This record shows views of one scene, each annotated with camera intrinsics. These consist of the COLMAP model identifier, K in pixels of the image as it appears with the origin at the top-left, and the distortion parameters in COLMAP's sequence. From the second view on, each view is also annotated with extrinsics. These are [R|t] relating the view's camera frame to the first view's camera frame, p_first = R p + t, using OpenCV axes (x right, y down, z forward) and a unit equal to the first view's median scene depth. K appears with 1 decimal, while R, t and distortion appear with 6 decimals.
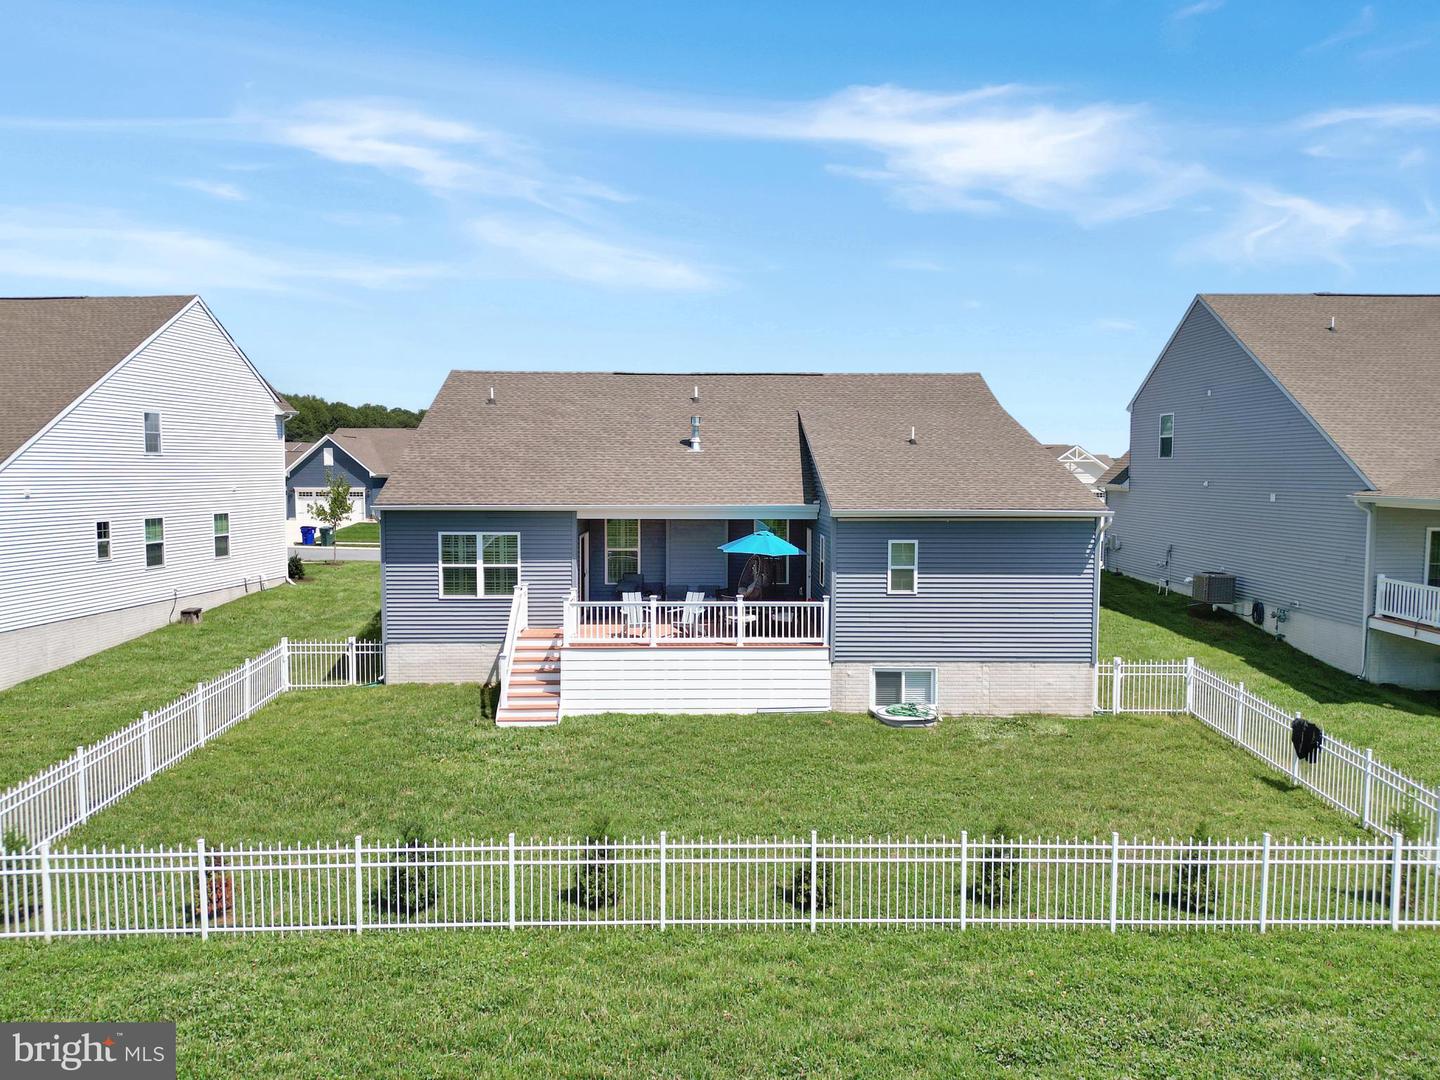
lens RADIAL K [[1002.8, 0, 723.9], [0, 1002.8, 537.9], [0, 0, 1]] dist [0.107483, -0.117584]
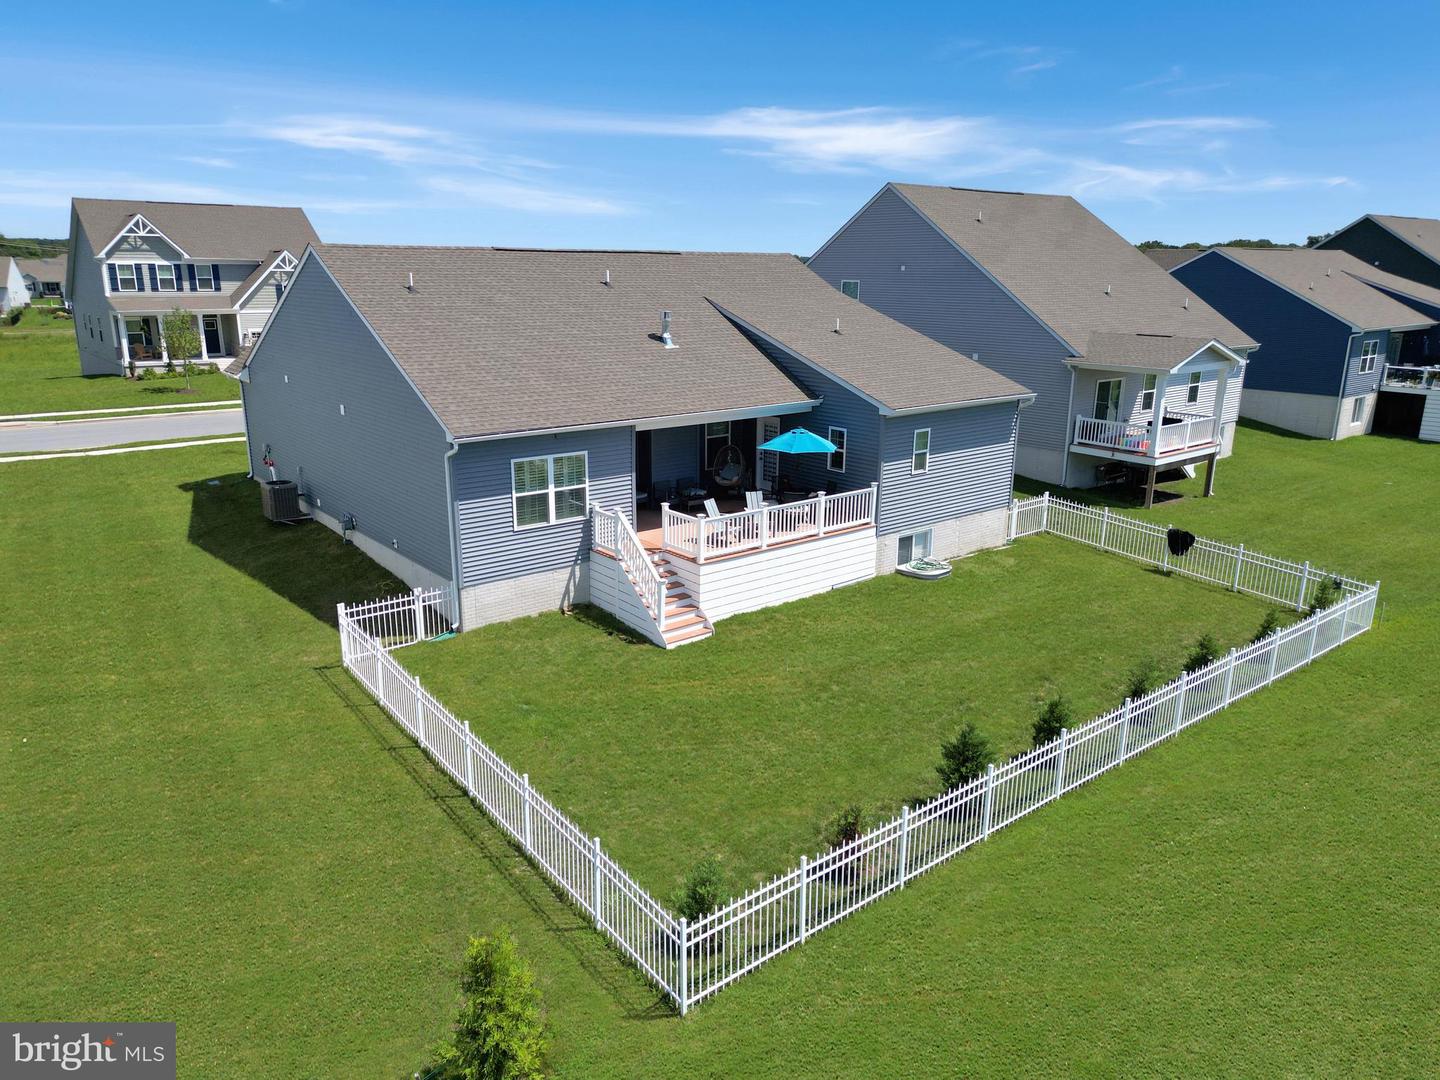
lens RADIAL K [[1002.8, 0, 723.9], [0, 1002.8, 537.9], [0, 0, 1]] dist [0.107483, -0.117584]
pose [[0.791296, -0.155419, 0.591350, -0.676169], [0.037603, 0.977694, 0.206641, -0.116933], [-0.610275, -0.141278, 0.779490, 0.164881]]
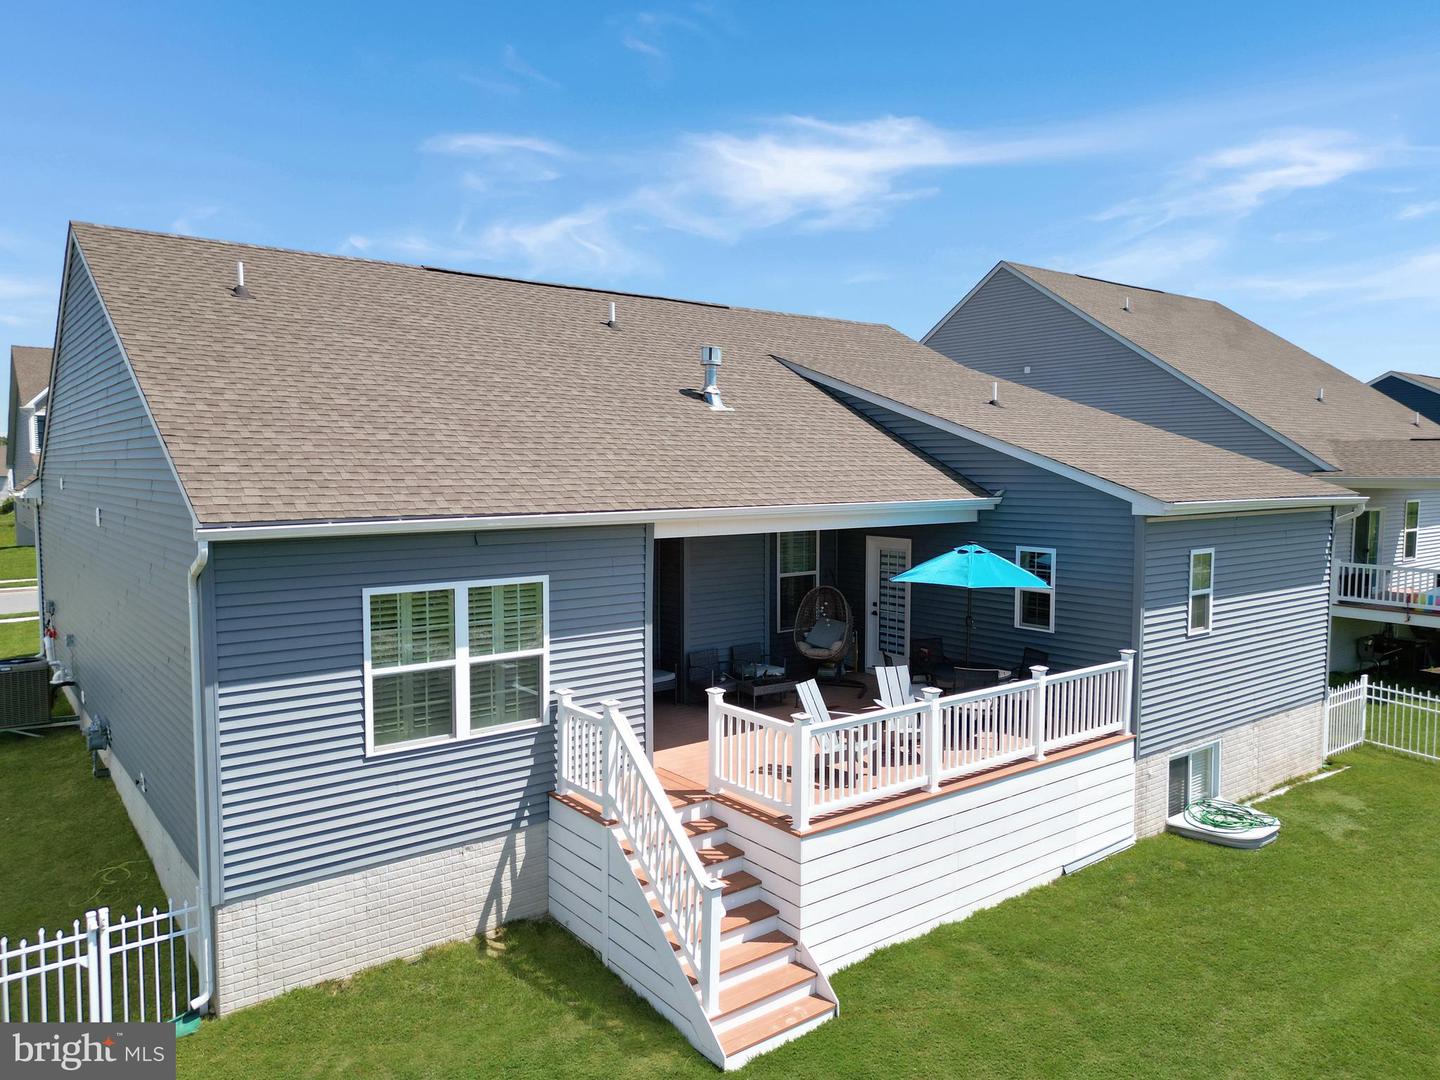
lens RADIAL K [[1002.8, 0, 723.9], [0, 1002.8, 537.9], [0, 0, 1]] dist [0.107483, -0.117584]
pose [[0.805445, -0.045588, 0.590914, -0.399926], [0.045485, 0.998851, 0.015062, -0.025034], [-0.590922, 0.014746, 0.806594, 0.597260]]
